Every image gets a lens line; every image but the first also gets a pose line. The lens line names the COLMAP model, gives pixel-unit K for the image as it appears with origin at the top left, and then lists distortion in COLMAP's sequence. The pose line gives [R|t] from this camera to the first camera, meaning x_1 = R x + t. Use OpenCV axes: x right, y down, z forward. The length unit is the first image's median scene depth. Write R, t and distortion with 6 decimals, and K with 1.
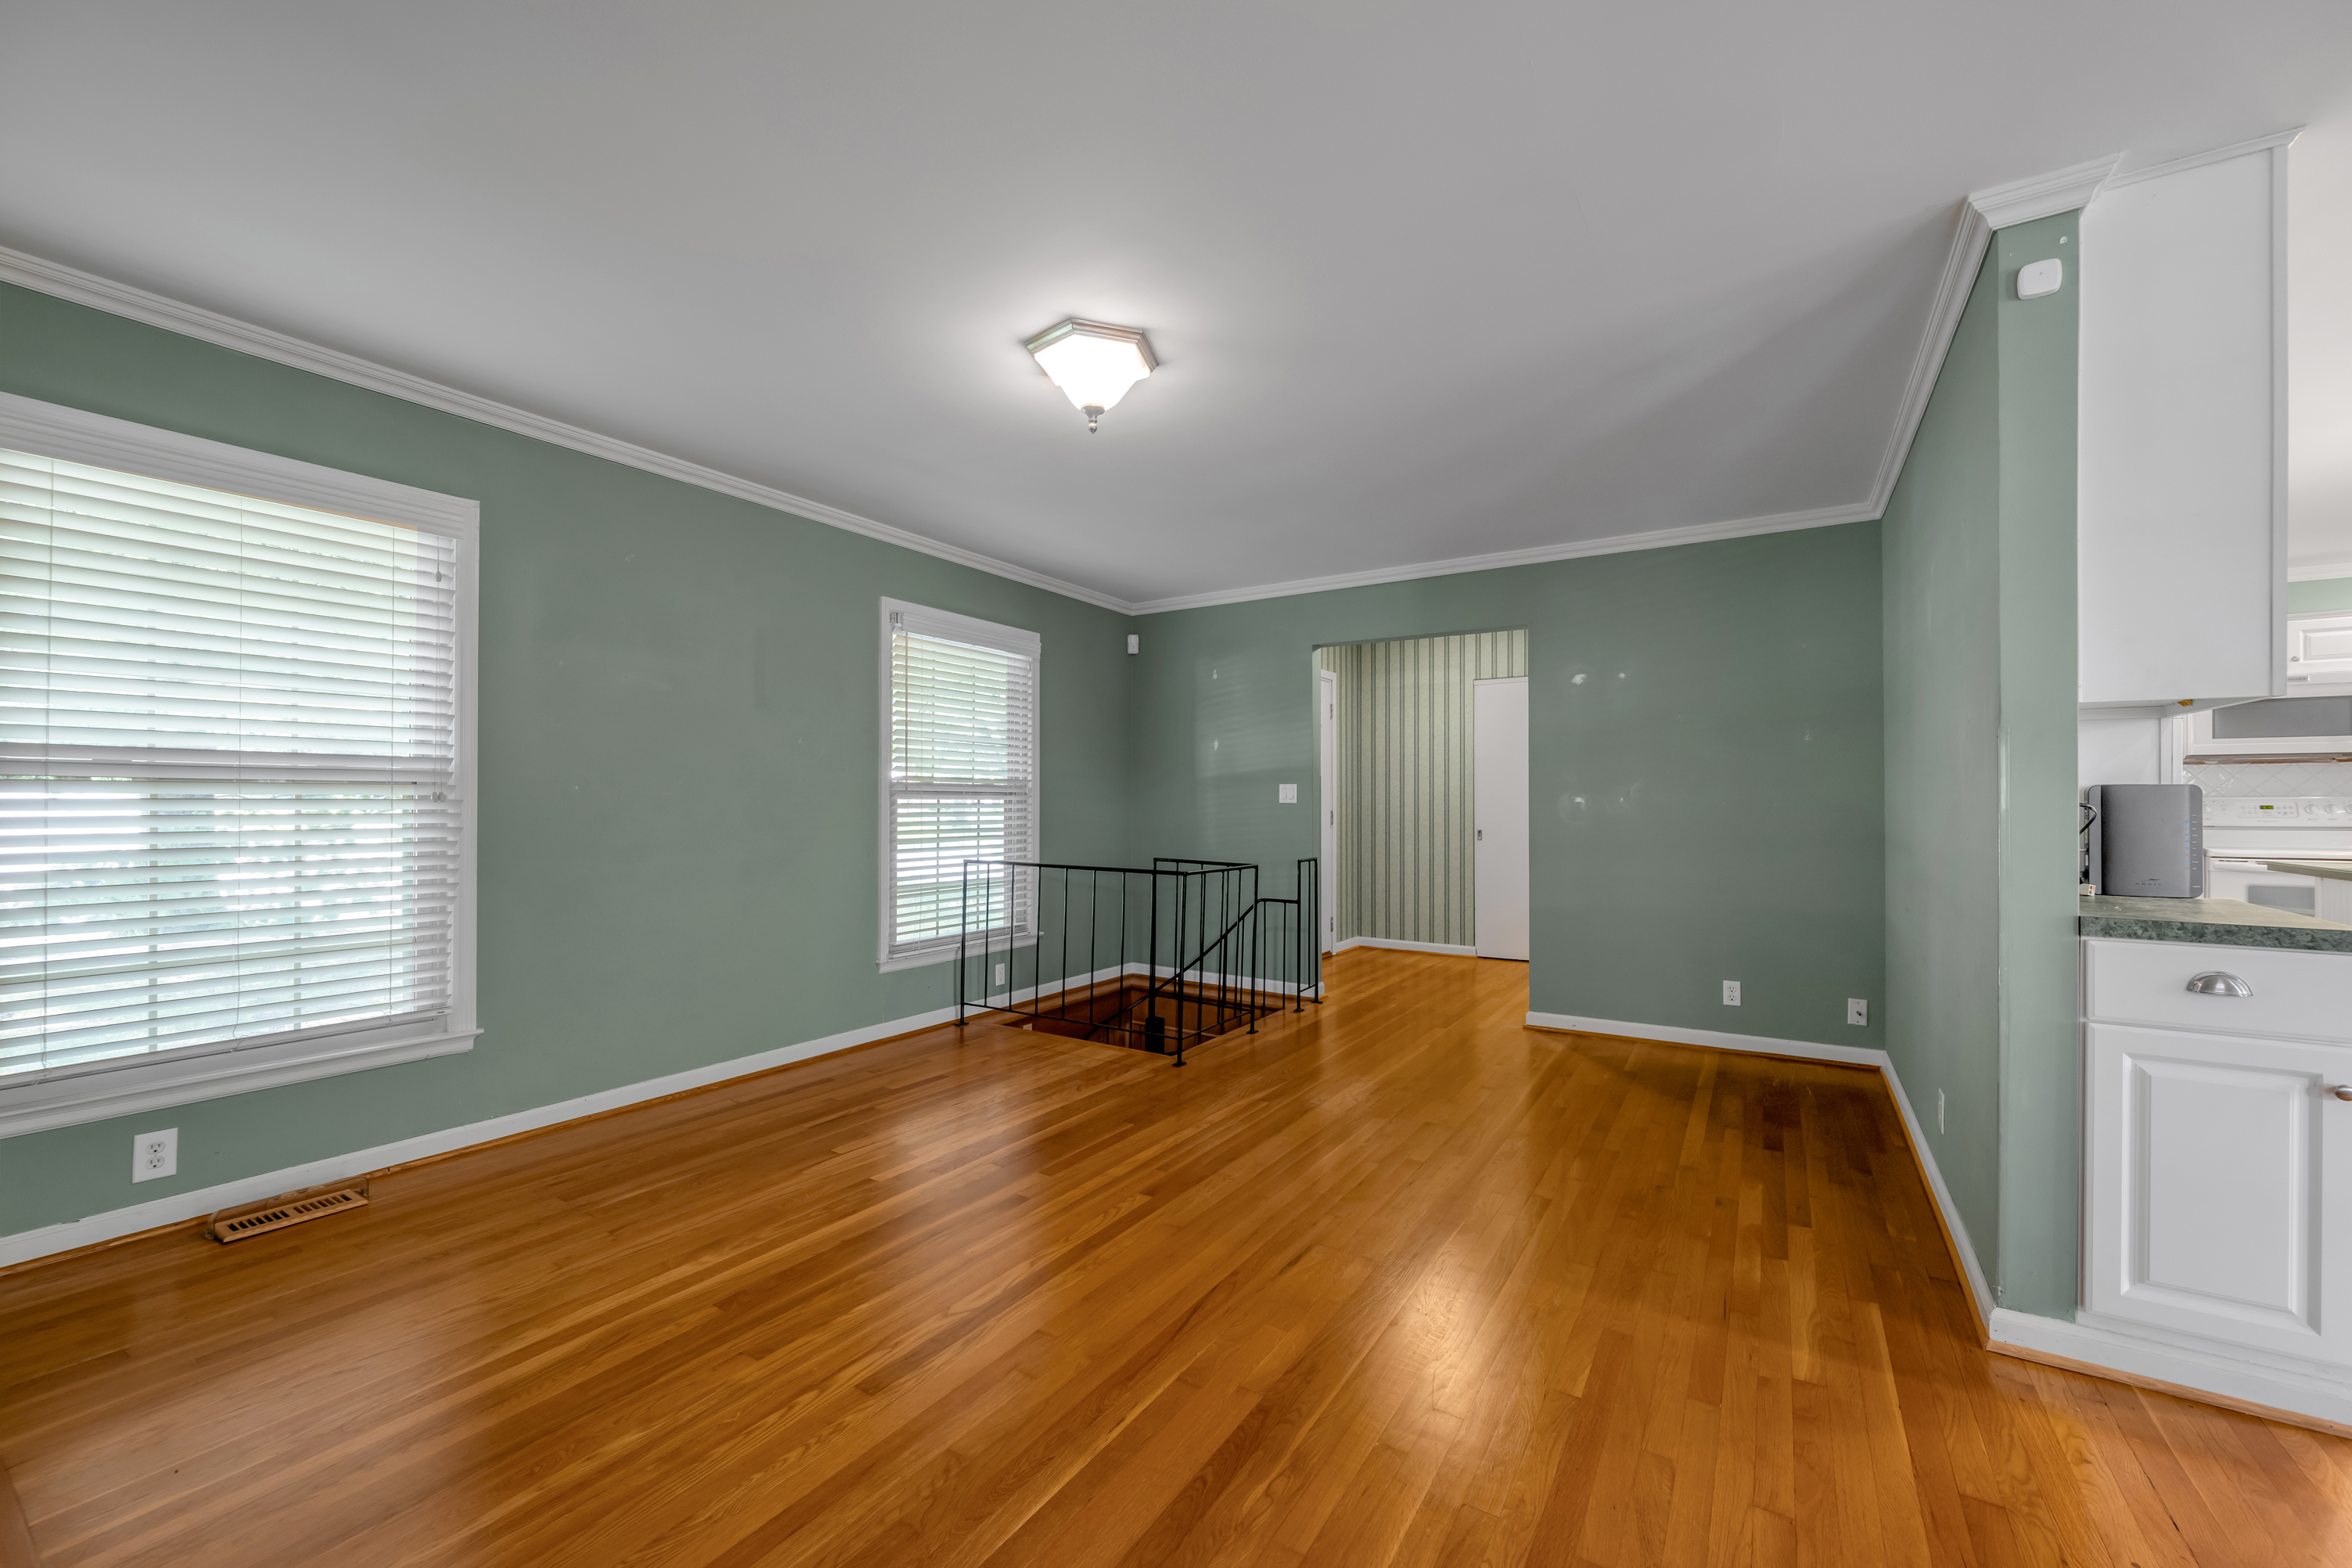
lens RADIAL K [[948.3, 0, 1210.0], [0, 948.3, 796.1], [0, 0, 1]] dist [-0.003454, 0.000729]
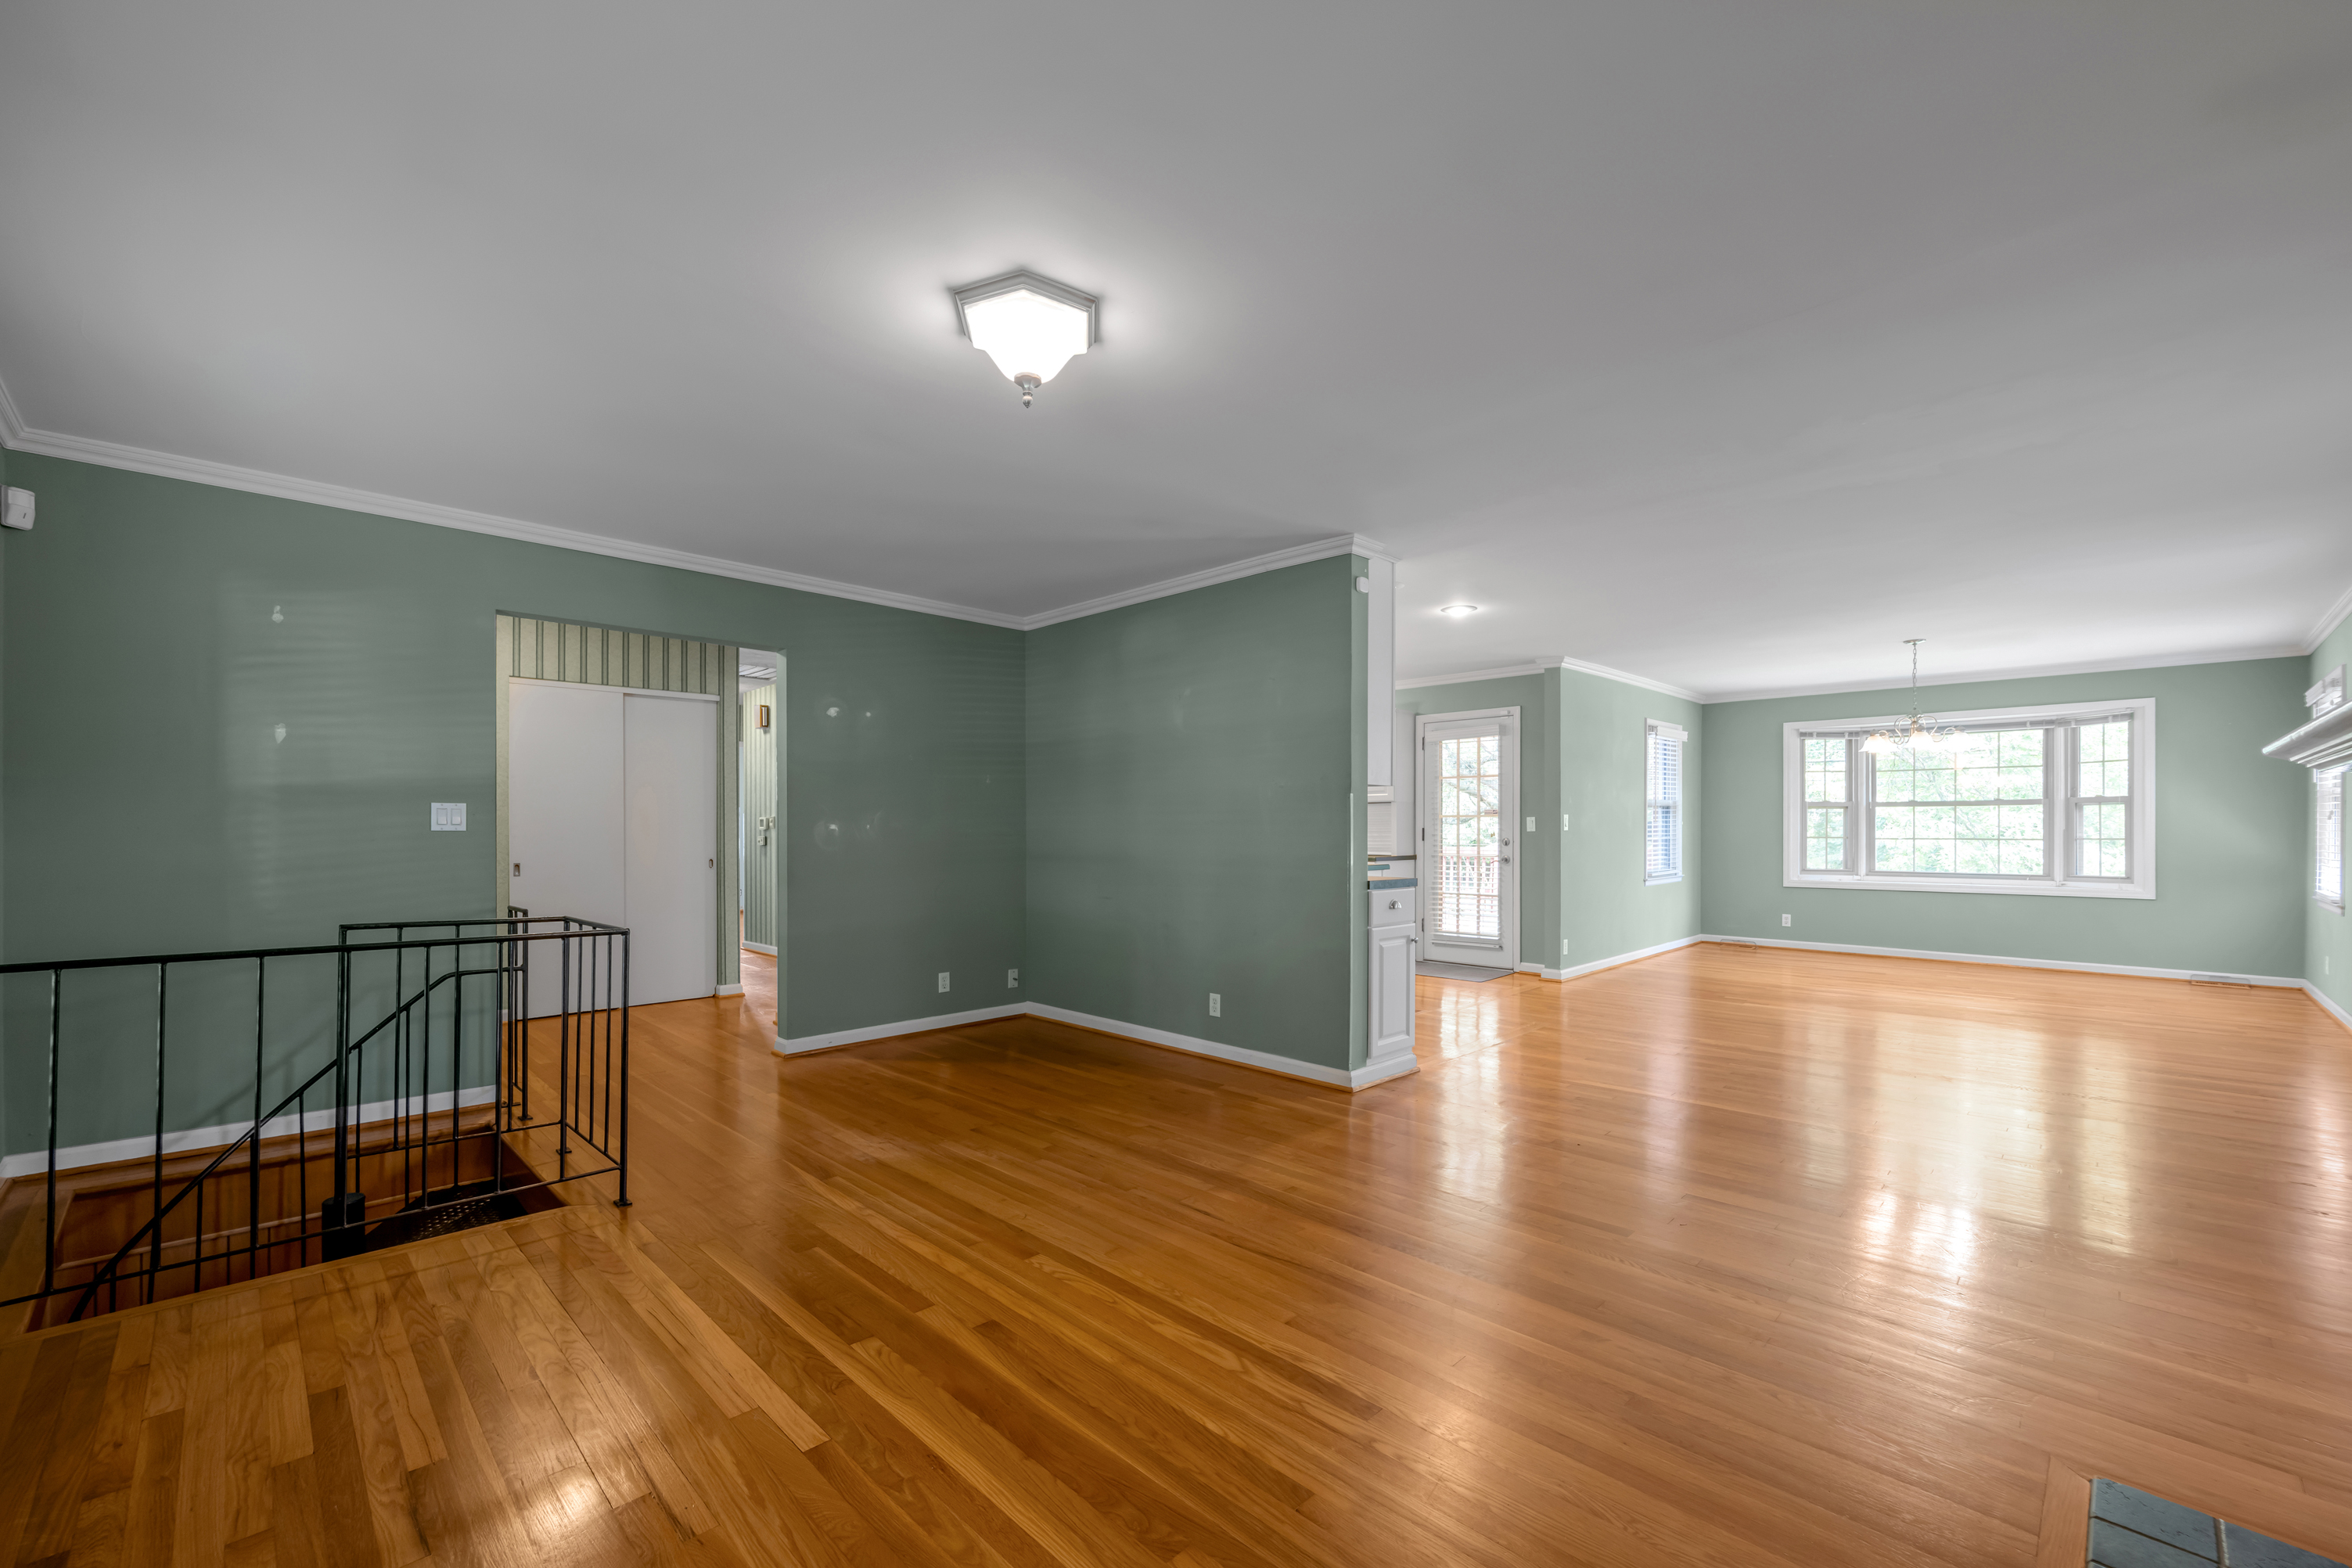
lens RADIAL K [[948.3, 0, 1189.6], [0, 948.3, 828.4], [0, 0, 1]] dist [-0.003454, 0.000729]
pose [[0.211252, -0.000564, 0.977431, -0.556665], [-0.006328, 0.999978, 0.001944, 0.001350], [-0.977411, -0.006596, 0.211244, 0.392830]]
